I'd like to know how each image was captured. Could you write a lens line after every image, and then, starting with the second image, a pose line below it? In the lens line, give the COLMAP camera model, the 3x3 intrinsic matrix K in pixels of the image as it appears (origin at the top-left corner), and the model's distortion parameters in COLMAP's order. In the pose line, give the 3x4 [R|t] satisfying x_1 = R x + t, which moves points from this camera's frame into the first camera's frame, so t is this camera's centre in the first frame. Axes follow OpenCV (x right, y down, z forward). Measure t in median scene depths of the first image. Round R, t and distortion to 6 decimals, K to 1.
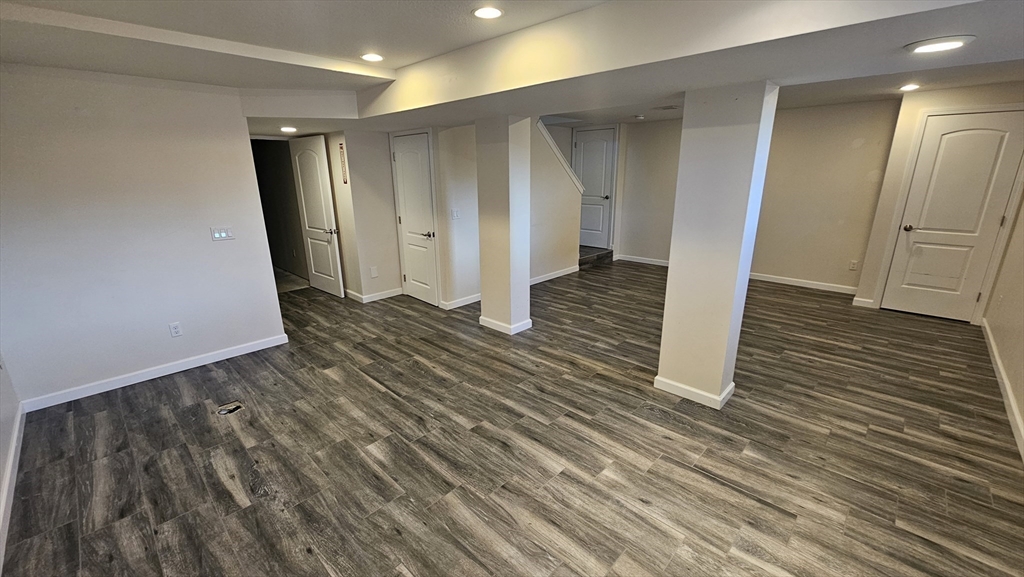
lens RADIAL K [[416.0, 0, 512.2], [0, 416.0, 286.6], [0, 0, 1]] dist [-0.000671, 0.000517]
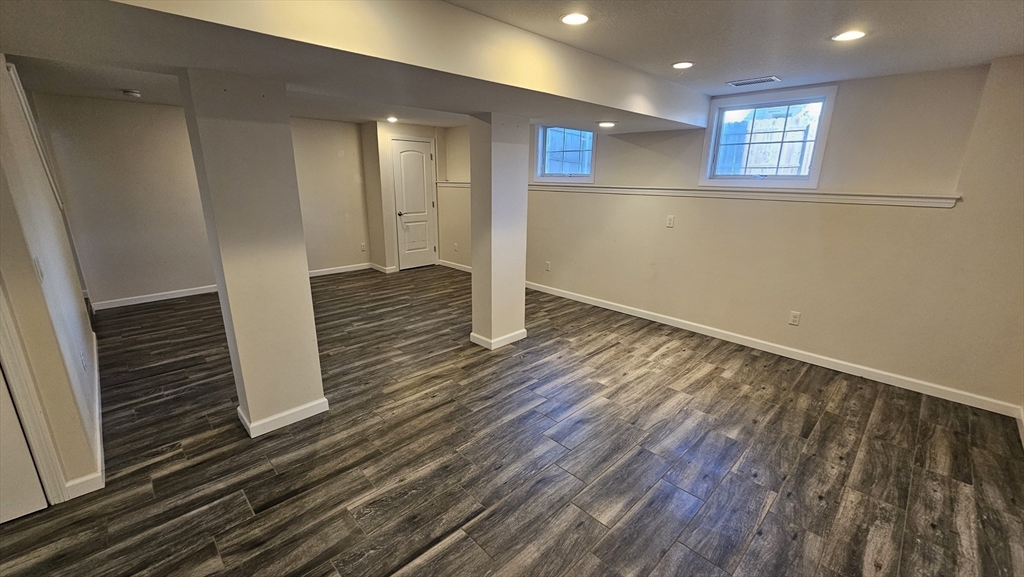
lens RADIAL K [[416.0, 0, 505.0], [0, 416.0, 289.3], [0, 0, 1]] dist [-0.000671, 0.000517]
pose [[0.042133, -0.255450, 0.965904, -0.746008], [0.259364, 0.936416, 0.236338, -0.193412], [-0.964860, 0.240563, 0.105708, 0.740717]]
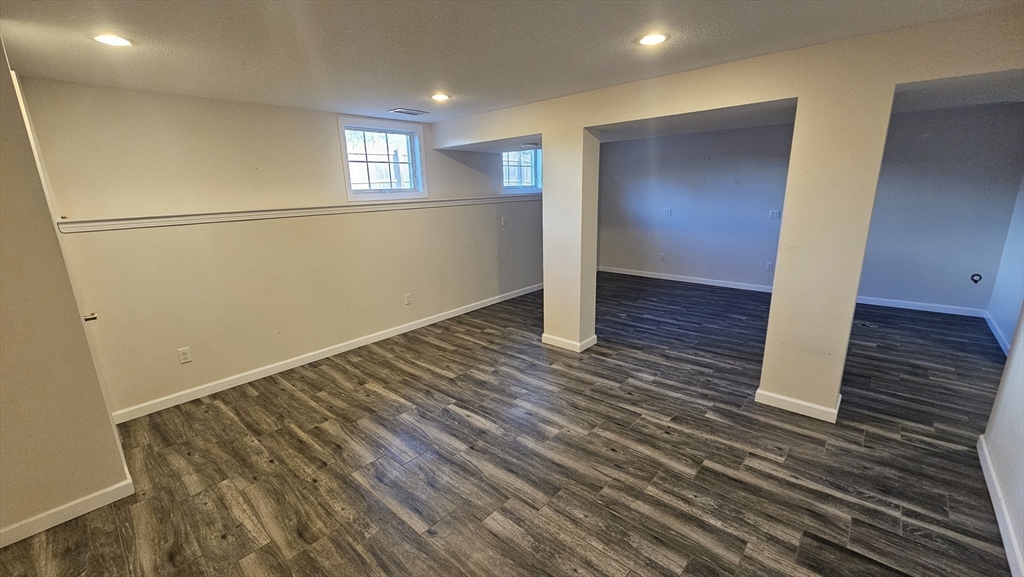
lens RADIAL K [[416.0, 0, 504.0], [0, 416.0, 296.5], [0, 0, 1]] dist [-0.000671, 0.000517]
pose [[-0.999064, 0.042010, -0.010357, 0.610034], [0.031012, 0.862185, 0.505643, -0.549344], [0.030172, 0.504848, -0.862681, 1.956295]]
